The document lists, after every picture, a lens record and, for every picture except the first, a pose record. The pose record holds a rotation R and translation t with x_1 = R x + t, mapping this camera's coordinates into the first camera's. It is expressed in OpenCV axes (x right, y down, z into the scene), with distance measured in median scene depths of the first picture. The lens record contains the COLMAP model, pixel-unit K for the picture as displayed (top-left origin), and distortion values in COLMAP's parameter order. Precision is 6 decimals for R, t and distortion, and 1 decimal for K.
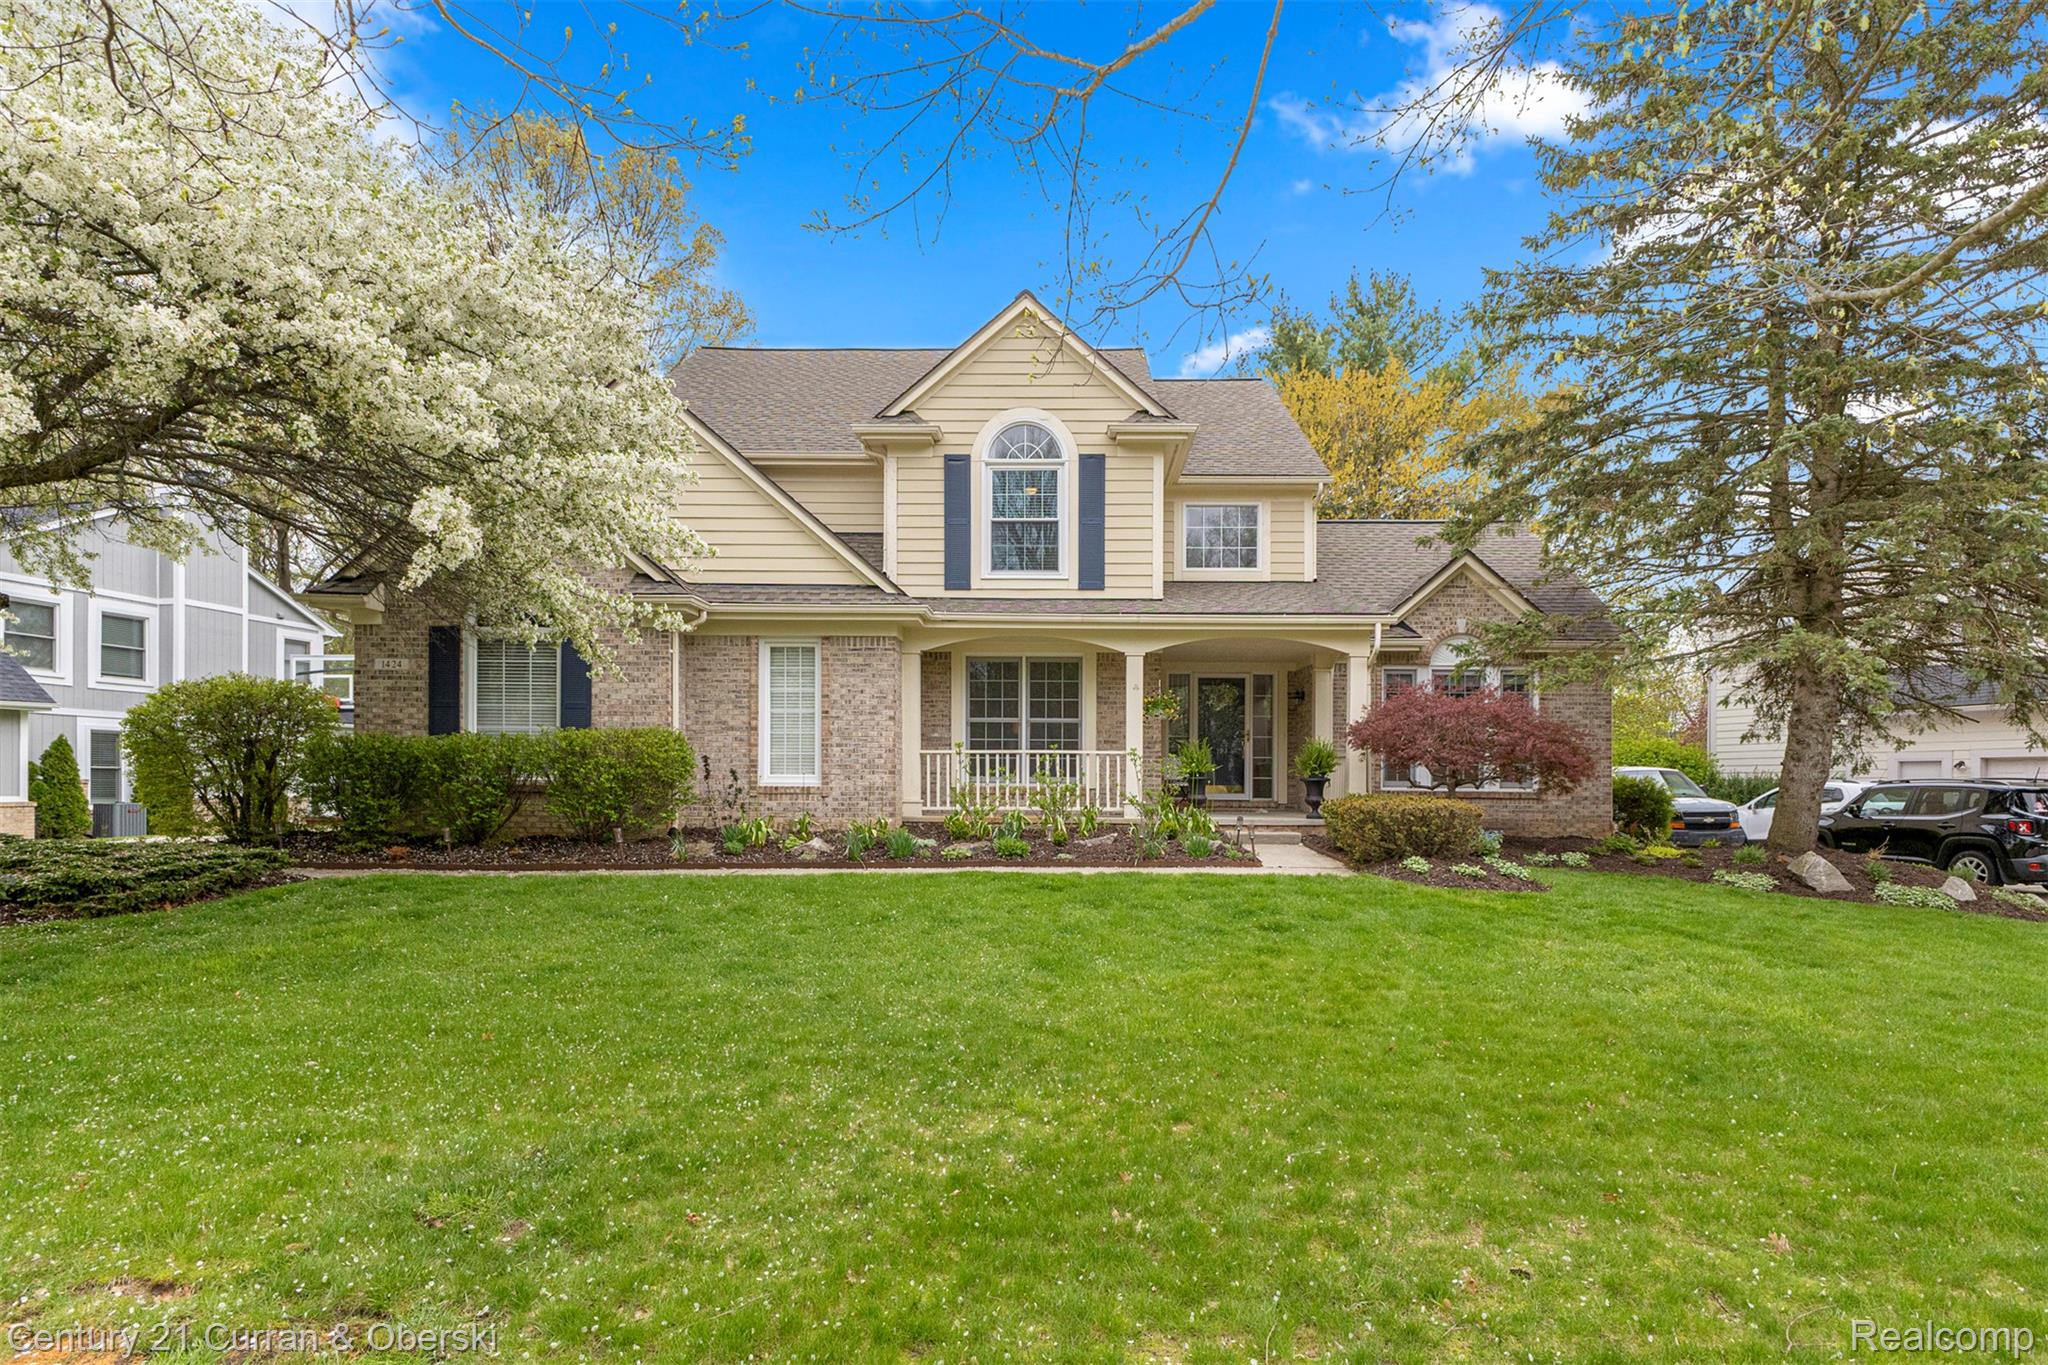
lens RADIAL K [[1160.3, 0, 1024.1], [0, 1160.3, 757.7], [0, 0, 1]] dist [-0.000019, -0.000057]
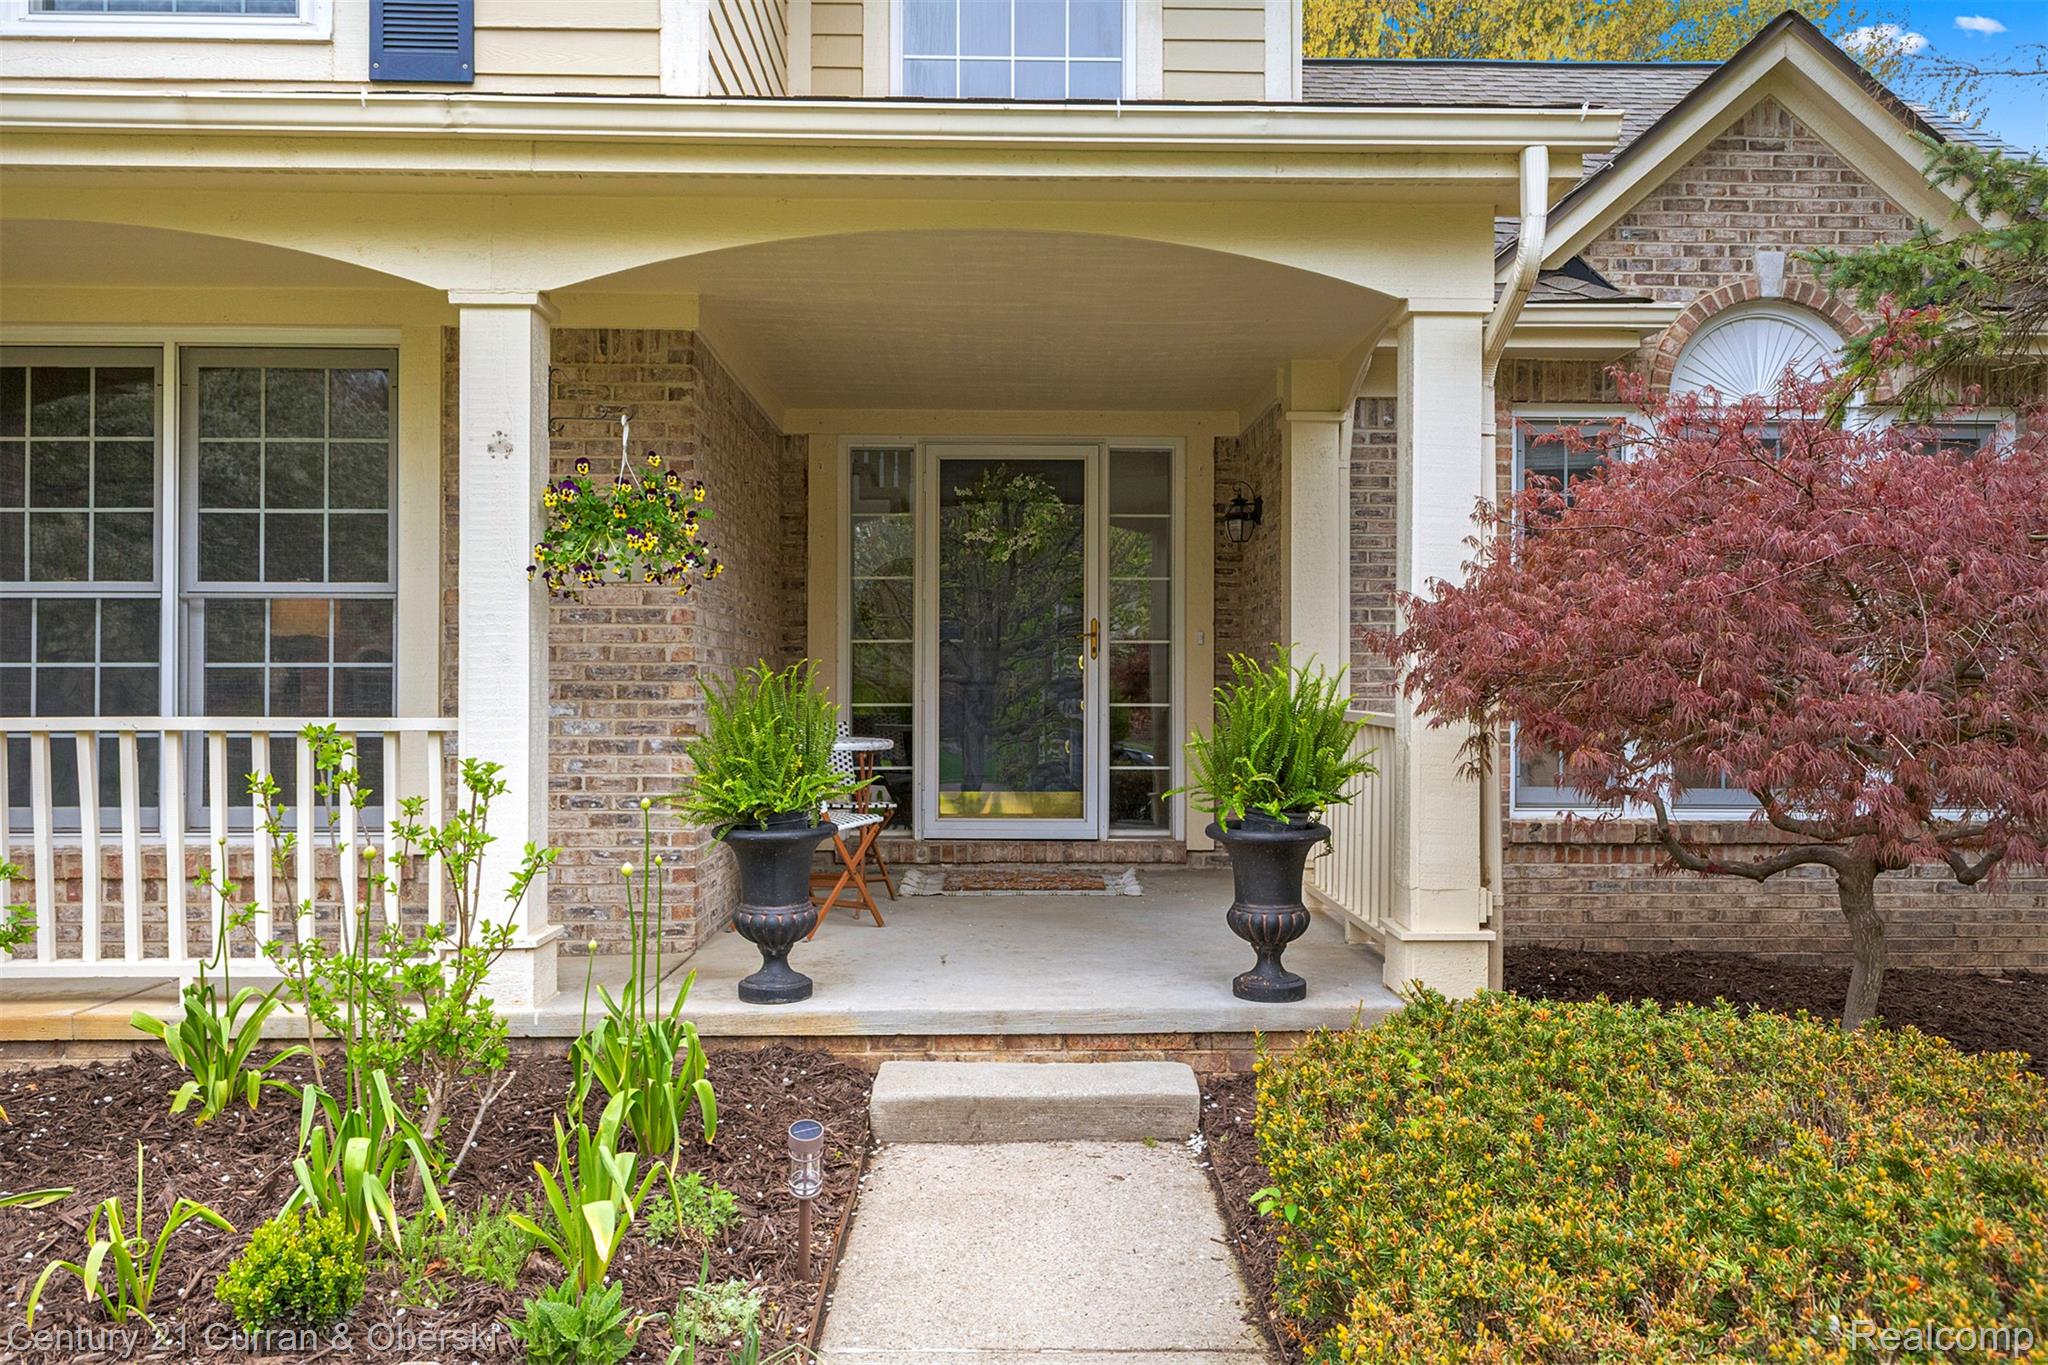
lens RADIAL K [[1685.8, 0, 1024.0], [0, 1685.8, 682.5], [0, 0, 1]] dist [0.000694, -0.000649]
pose [[0.998313, -0.005880, 0.057764, 0.167017], [0.004905, 0.999843, 0.017014, -0.016820], [-0.057854, -0.016702, 0.998185, 0.606579]]
